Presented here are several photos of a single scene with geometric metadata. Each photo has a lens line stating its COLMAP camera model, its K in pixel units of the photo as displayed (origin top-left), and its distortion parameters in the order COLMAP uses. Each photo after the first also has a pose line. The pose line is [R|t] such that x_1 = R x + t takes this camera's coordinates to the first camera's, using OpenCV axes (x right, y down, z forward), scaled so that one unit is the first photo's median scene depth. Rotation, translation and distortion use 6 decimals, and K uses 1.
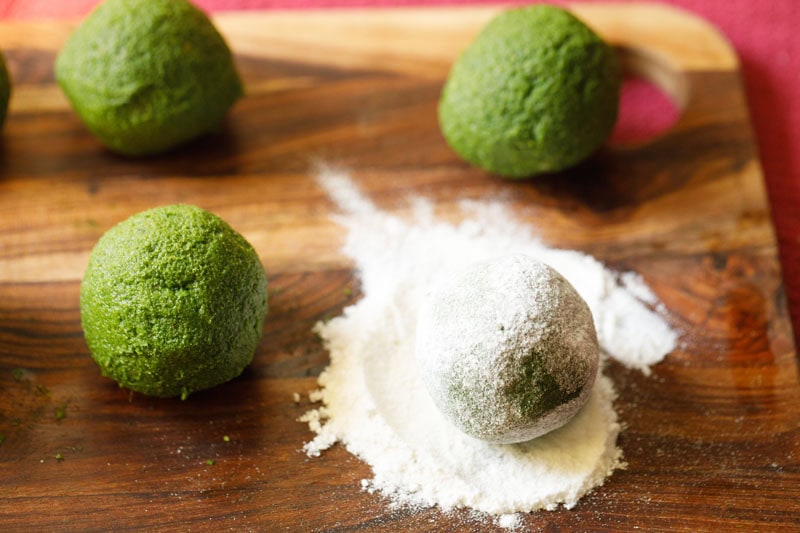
lens RADIAL K [[2318.2, 0, 400.0], [0, 2318.2, 266.5], [0, 0, 1]] dist [-0.136849, -0.157446]
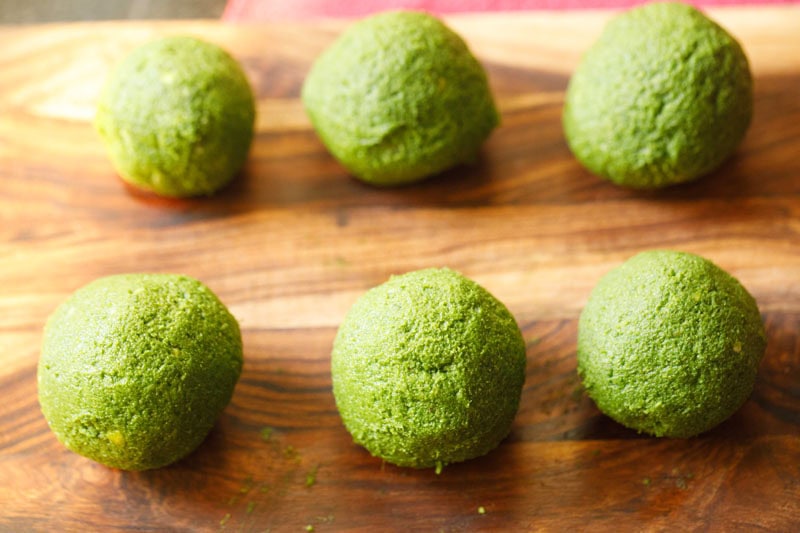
lens RADIAL K [[2318.2, 0, 400.0], [0, 2318.2, 266.5], [0, 0, 1]] dist [-0.136849, -0.157446]
pose [[0.995949, 0.018098, -0.088081, -0.025321], [-0.007384, 0.992688, 0.120485, -0.143586], [0.089617, -0.119347, 0.988800, 0.049413]]
